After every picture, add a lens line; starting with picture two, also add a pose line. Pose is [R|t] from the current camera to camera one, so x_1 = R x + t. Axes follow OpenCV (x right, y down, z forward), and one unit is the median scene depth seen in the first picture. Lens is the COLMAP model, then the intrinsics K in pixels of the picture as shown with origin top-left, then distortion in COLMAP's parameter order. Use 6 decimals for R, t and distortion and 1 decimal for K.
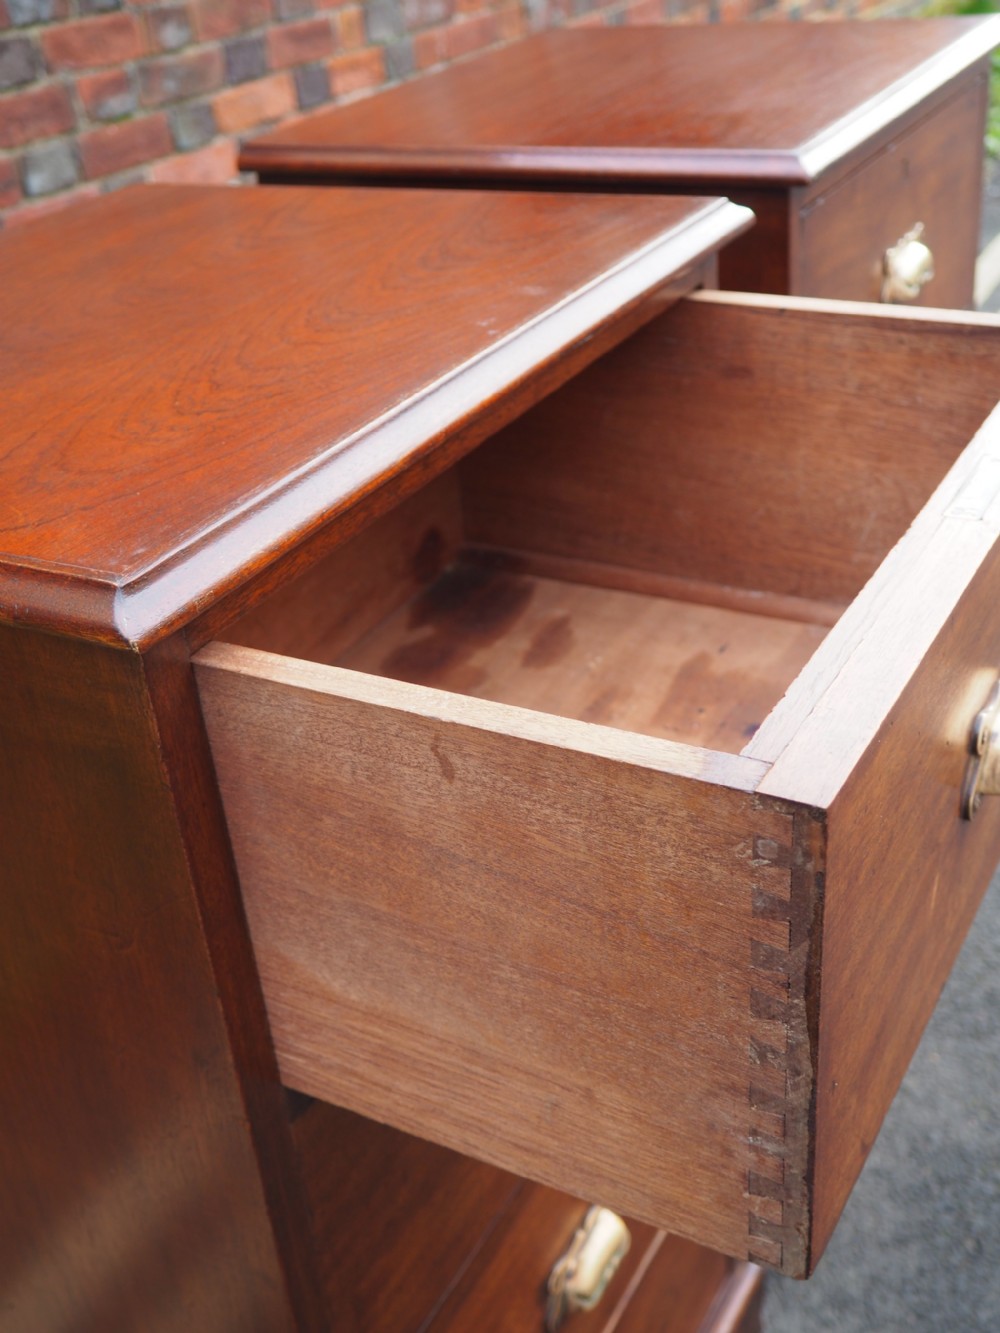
lens RADIAL K [[1546.6, 0, 509.6], [0, 1546.6, 681.0], [0, 0, 1]] dist [0.053055, 0.000000]
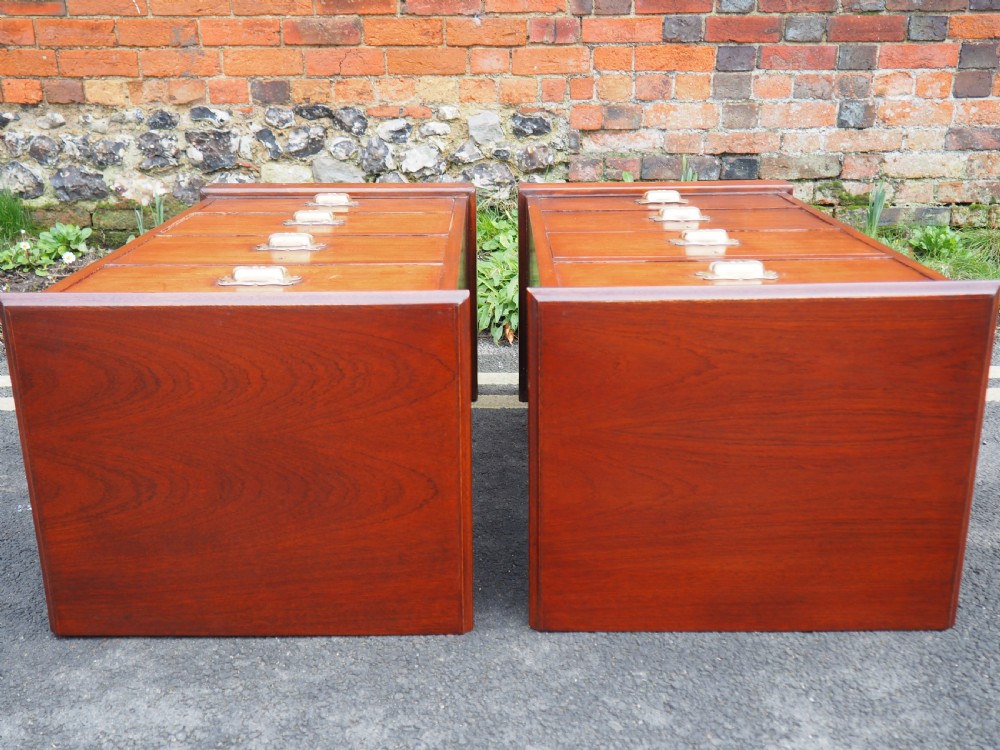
lens RADIAL K [[1069.8, 0, 494.7], [0, 1069.8, 374.1], [0, 0, 1]] dist [0.069275, 0.000000]
pose [[0.482389, 0.334582, -0.809540, 0.691424], [-0.465919, 0.880607, 0.086322, 0.087712], [0.741768, 0.335539, 0.580683, 0.127305]]
